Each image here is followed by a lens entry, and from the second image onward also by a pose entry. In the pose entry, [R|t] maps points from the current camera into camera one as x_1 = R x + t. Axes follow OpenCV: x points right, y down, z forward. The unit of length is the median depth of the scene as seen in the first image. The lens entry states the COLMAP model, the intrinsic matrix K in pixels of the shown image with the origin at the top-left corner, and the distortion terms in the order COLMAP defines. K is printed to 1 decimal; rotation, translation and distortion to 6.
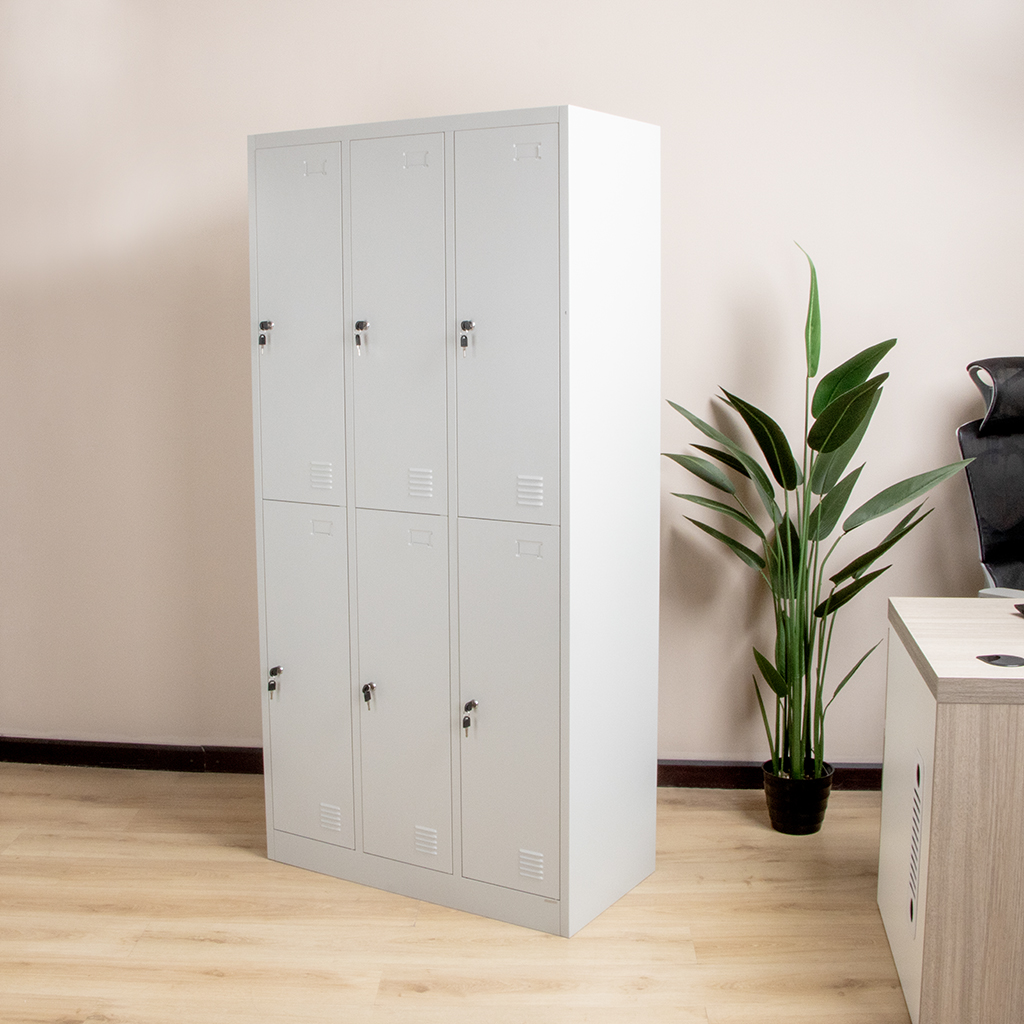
lens RADIAL K [[1662.4, 0, 514.9], [0, 1662.4, 511.9], [0, 0, 1]] dist [-0.150769, 0.000000]
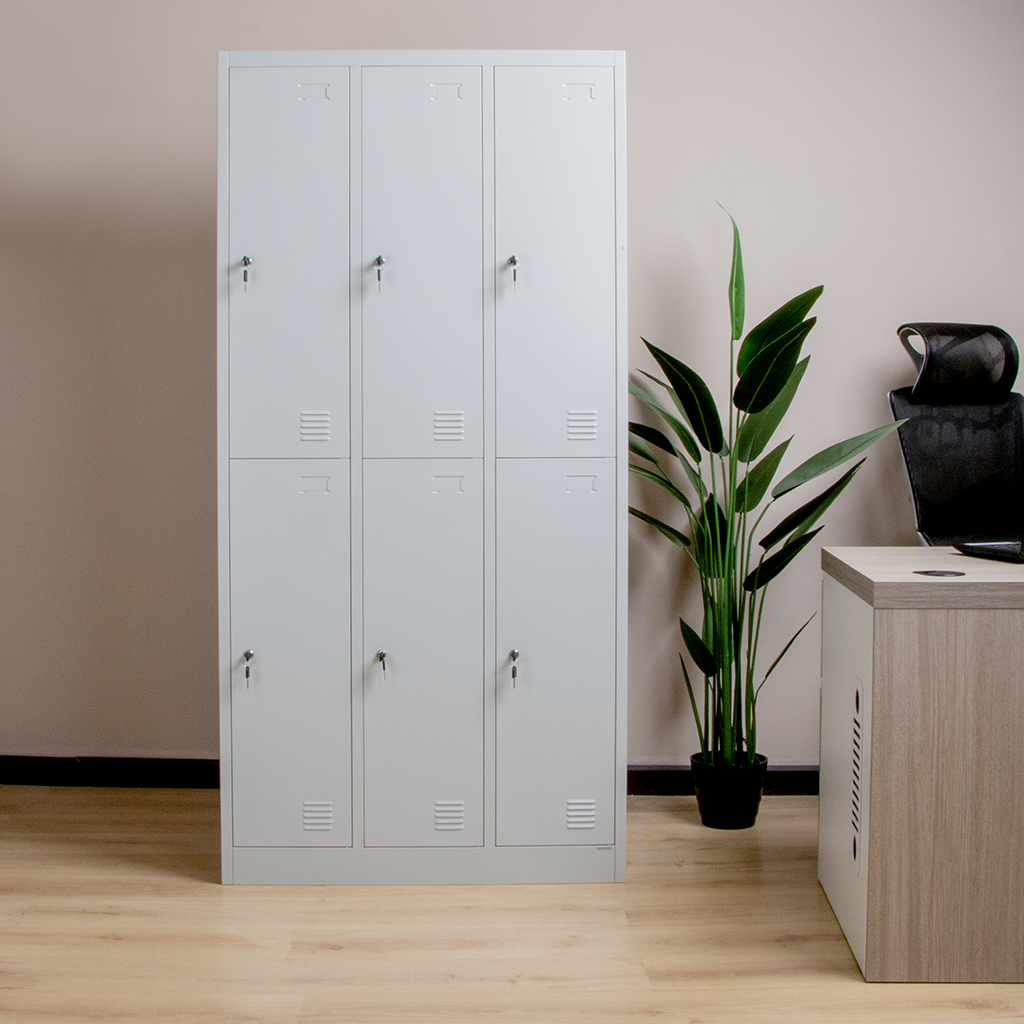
lens RADIAL K [[2001.7, 0, 509.4], [0, 2001.7, 511.0], [0, 0, 1]] dist [-0.181436, 0.000000]
pose [[0.997540, 0.000585, 0.070096, -0.032285], [0.006390, 0.995043, -0.099237, 0.133390], [-0.069807, 0.099441, 0.992592, -0.126024]]
